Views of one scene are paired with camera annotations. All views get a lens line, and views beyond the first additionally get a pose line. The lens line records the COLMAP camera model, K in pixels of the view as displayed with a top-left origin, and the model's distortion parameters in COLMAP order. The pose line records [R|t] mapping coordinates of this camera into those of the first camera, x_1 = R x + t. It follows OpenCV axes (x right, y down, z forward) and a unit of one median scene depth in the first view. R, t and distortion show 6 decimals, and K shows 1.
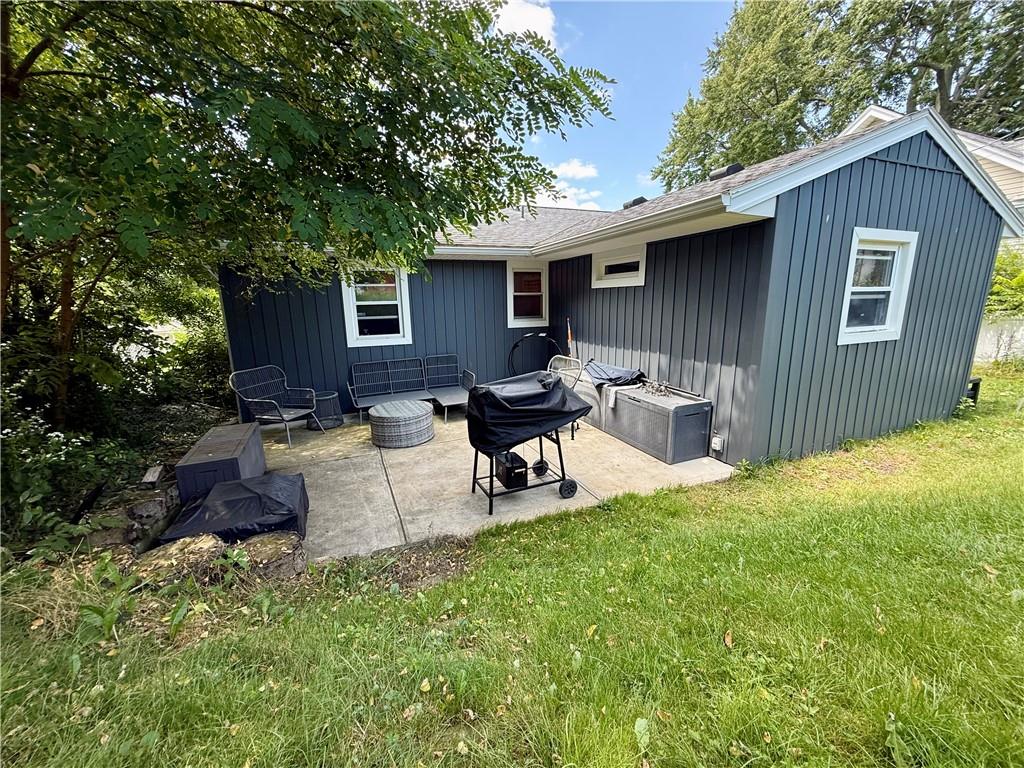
lens RADIAL K [[406.4, 0, 512.8], [0, 406.4, 384.3], [0, 0, 1]] dist [-0.001284, -0.000108]
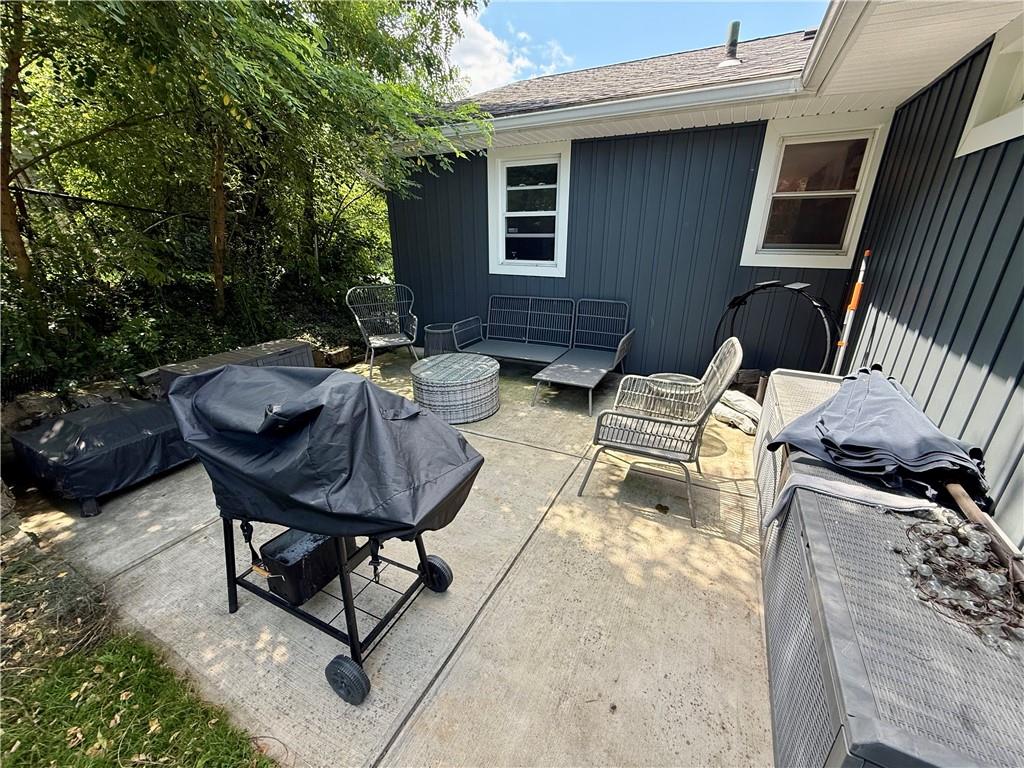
lens RADIAL K [[406.4, 0, 511.6], [0, 406.4, 385.2], [0, 0, 1]] dist [-0.001284, -0.000108]
pose [[0.635188, 0.286231, -0.717362, 0.242471], [-0.171221, 0.957869, 0.230587, -0.069511], [0.753140, -0.023639, 0.657436, 0.489640]]
